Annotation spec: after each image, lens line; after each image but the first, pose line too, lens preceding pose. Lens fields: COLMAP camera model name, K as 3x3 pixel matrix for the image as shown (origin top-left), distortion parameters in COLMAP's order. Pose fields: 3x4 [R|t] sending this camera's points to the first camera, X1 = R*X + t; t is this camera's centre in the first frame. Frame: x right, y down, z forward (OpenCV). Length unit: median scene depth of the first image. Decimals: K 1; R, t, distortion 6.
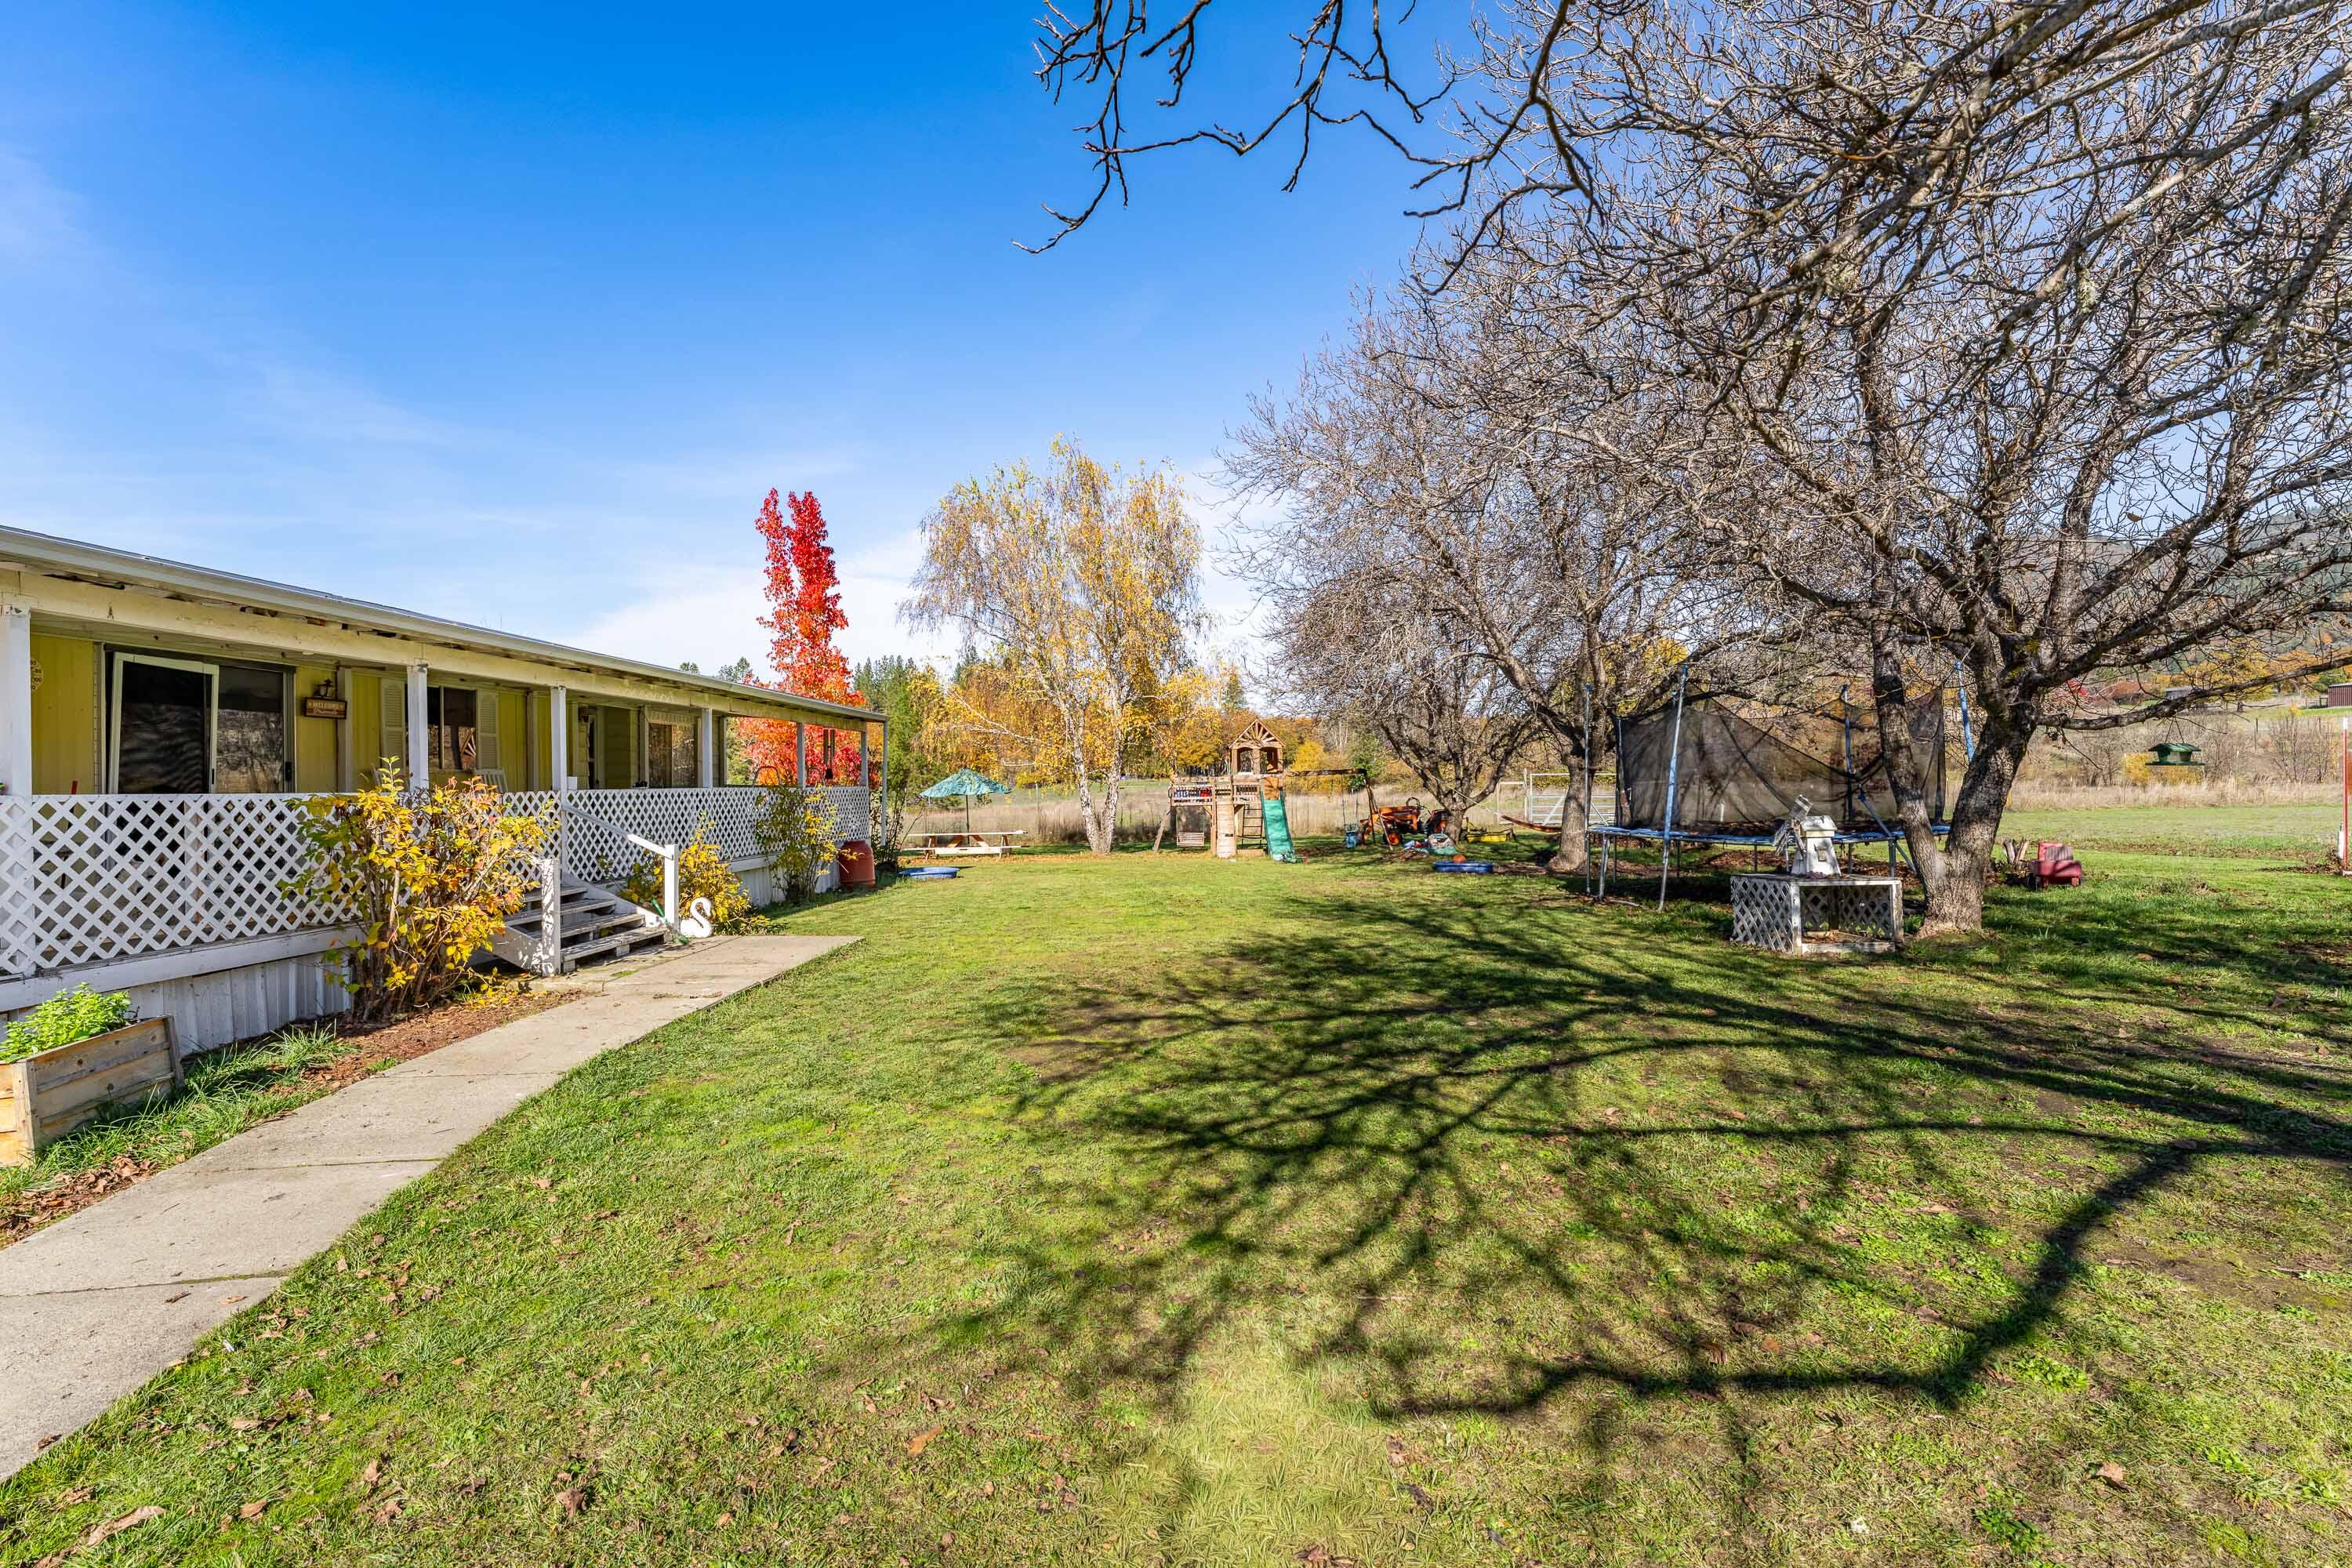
lens RADIAL K [[1069.5, 0, 1175.6], [0, 1069.5, 767.1], [0, 0, 1]] dist [0.003200, 0.000671]
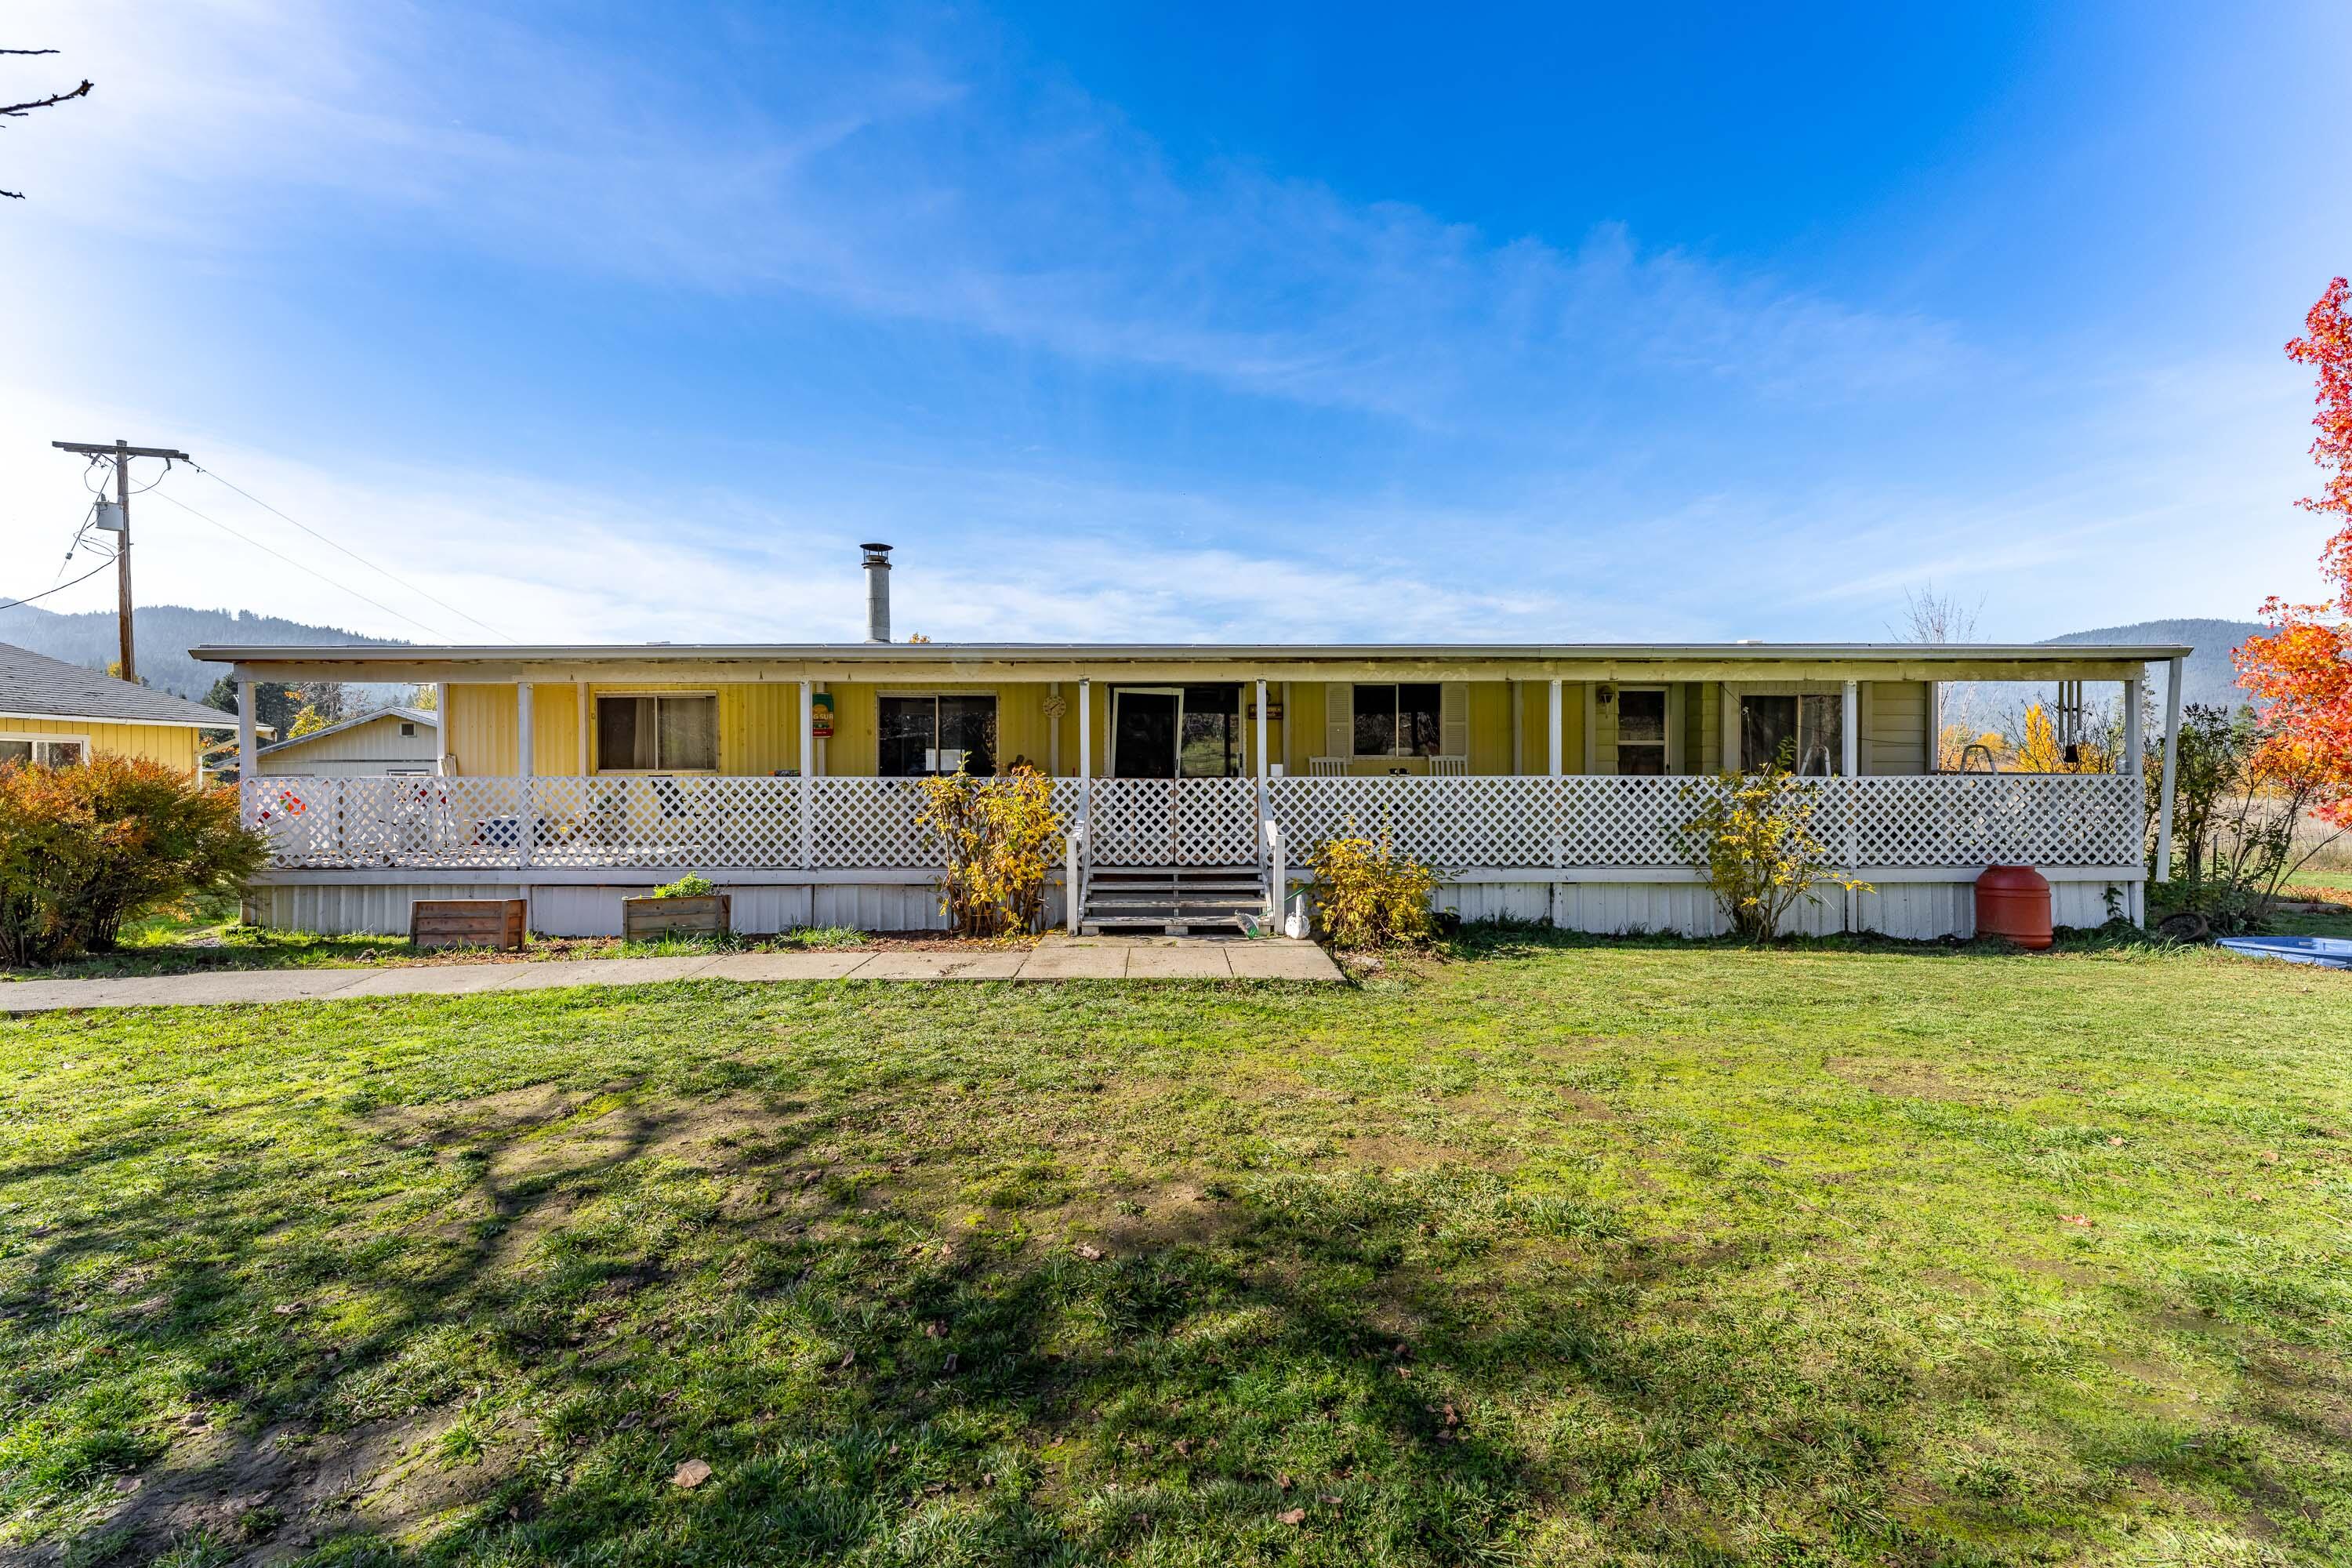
lens RADIAL K [[965.3, 0, 1179.2], [0, 965.3, 762.2], [0, 0, 1]] dist [-0.002835, -0.000955]
pose [[0.028621, 0.001992, -0.999588, 0.463923], [0.015951, 0.999870, 0.002449, 0.003374], [0.999463, -0.016015, 0.028585, 1.043057]]
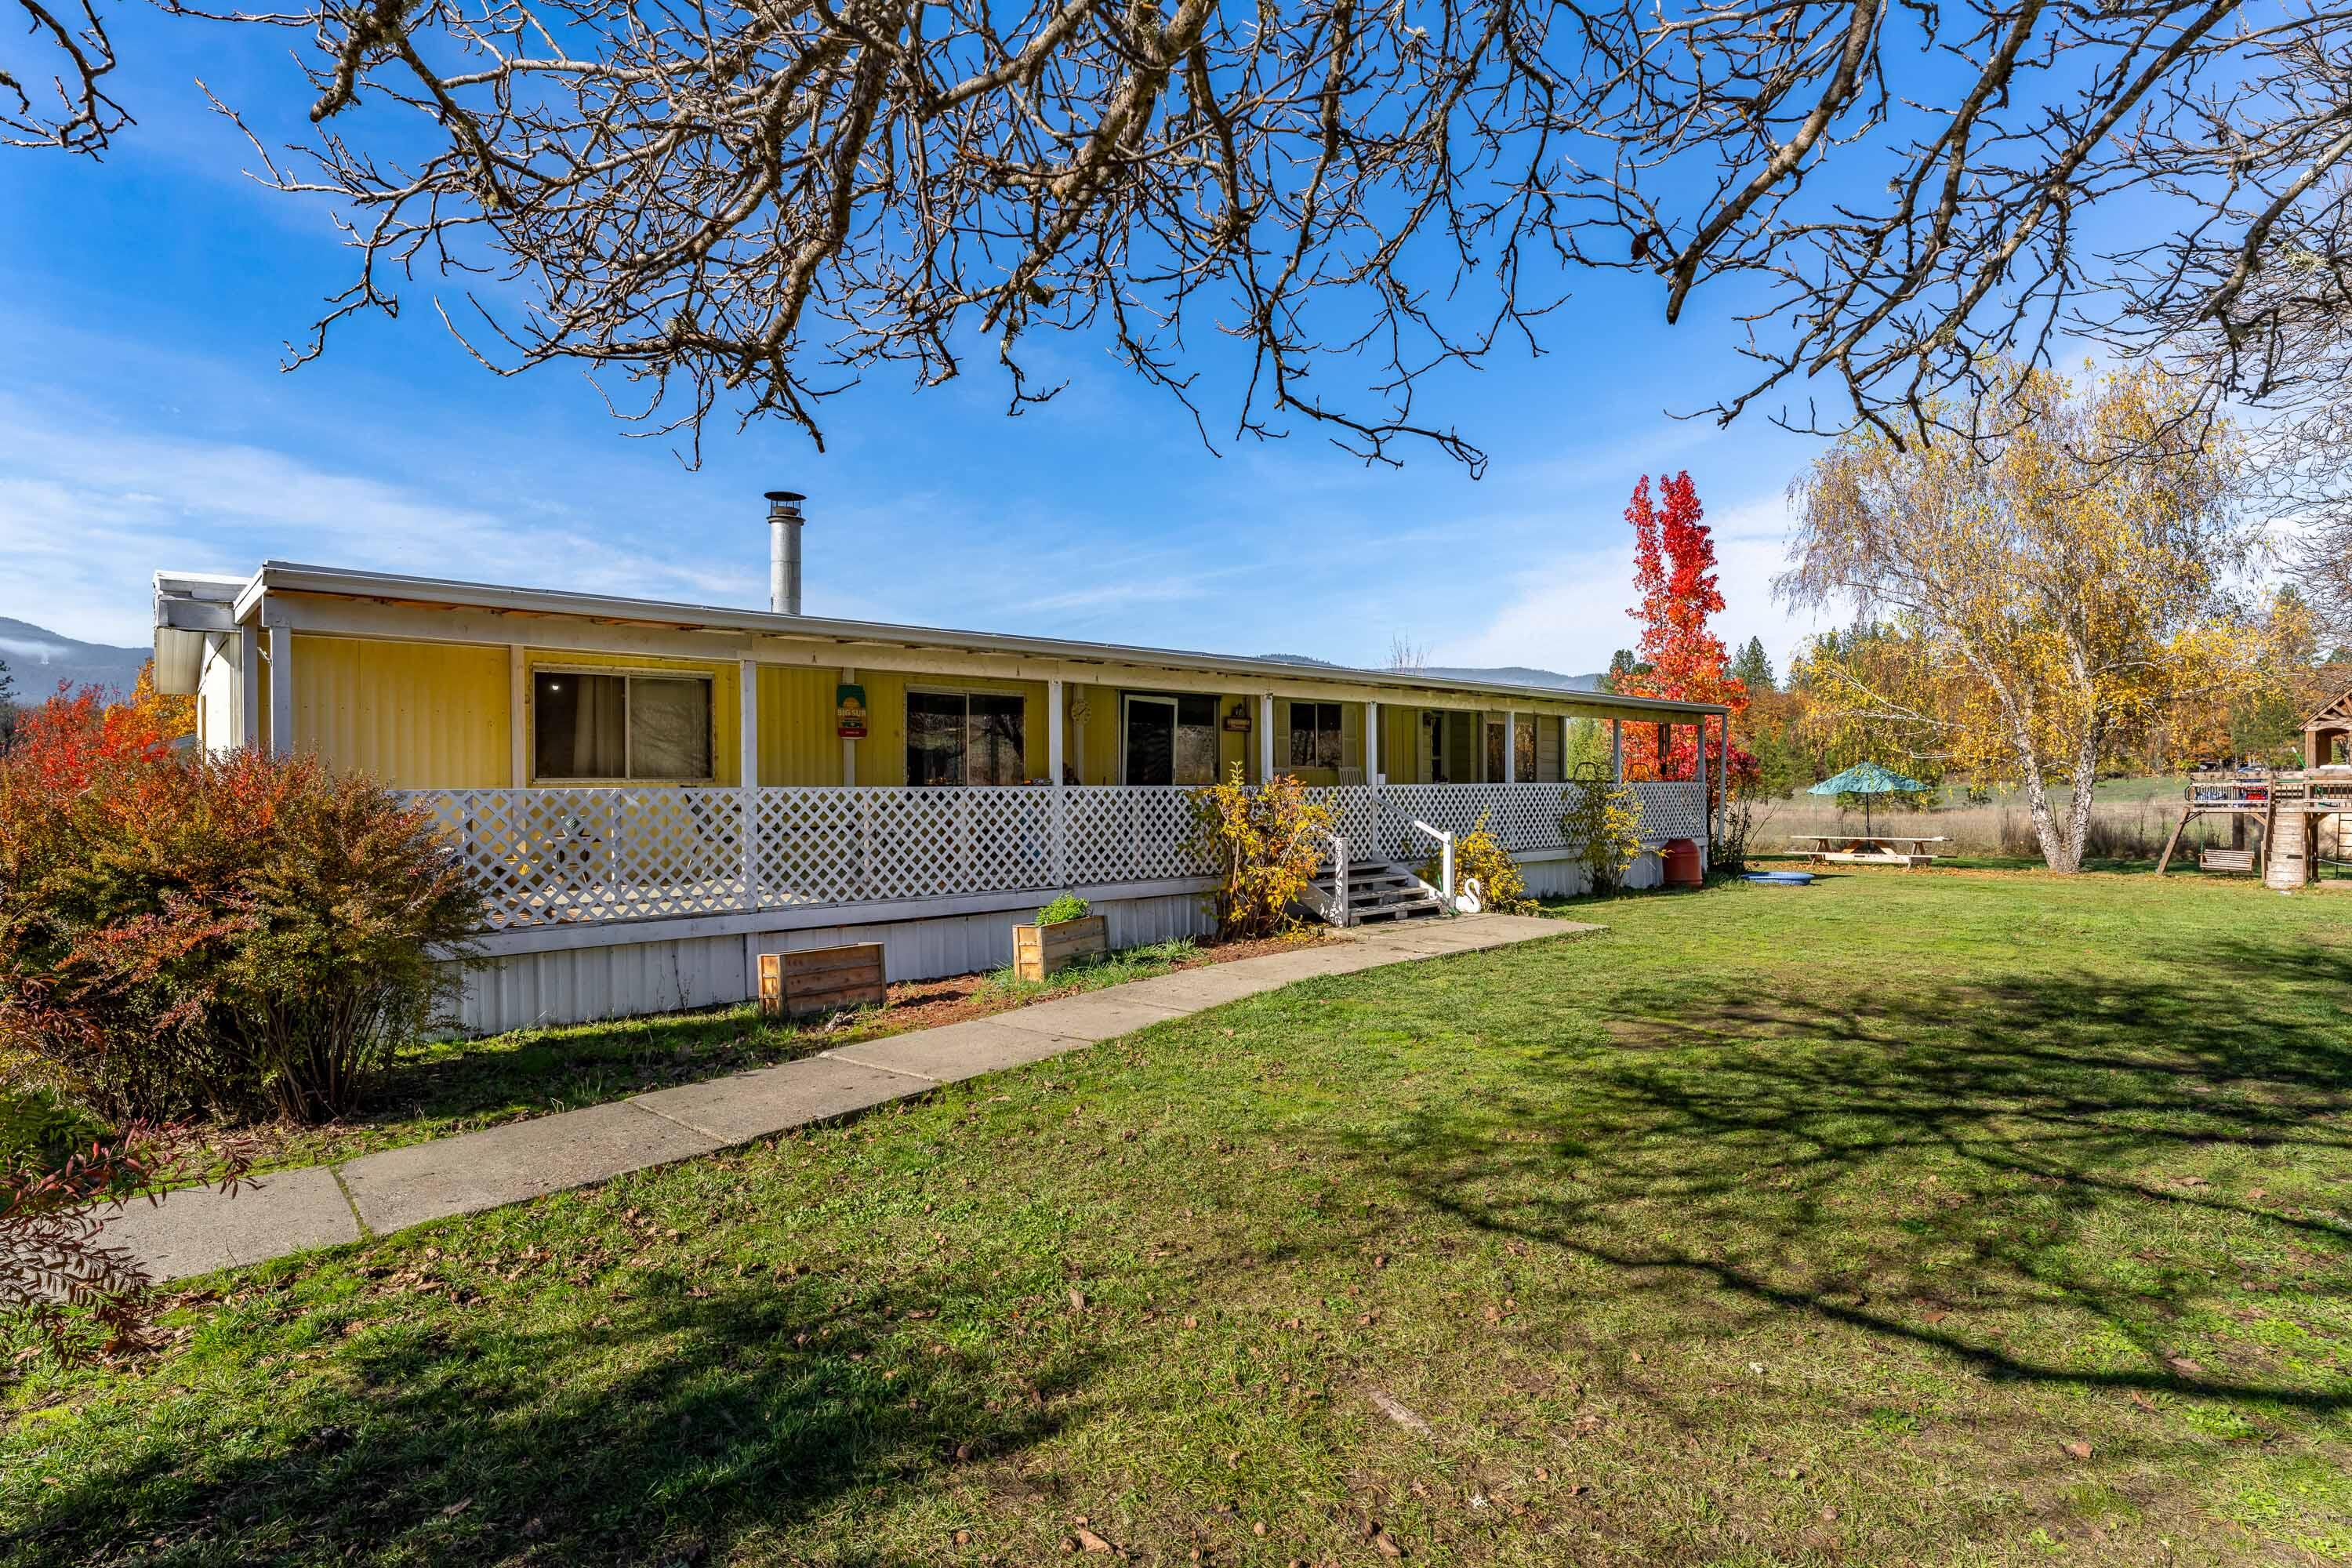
lens RADIAL K [[1149.9, 0, 1171.8], [0, 1149.9, 781.3], [0, 0, 1]] dist [-0.001865, -0.001597]
pose [[0.688644, 0.009310, -0.725039, 0.282730], [0.005766, 0.999816, 0.018314, -0.010207], [0.725076, -0.016793, 0.688464, -0.114829]]
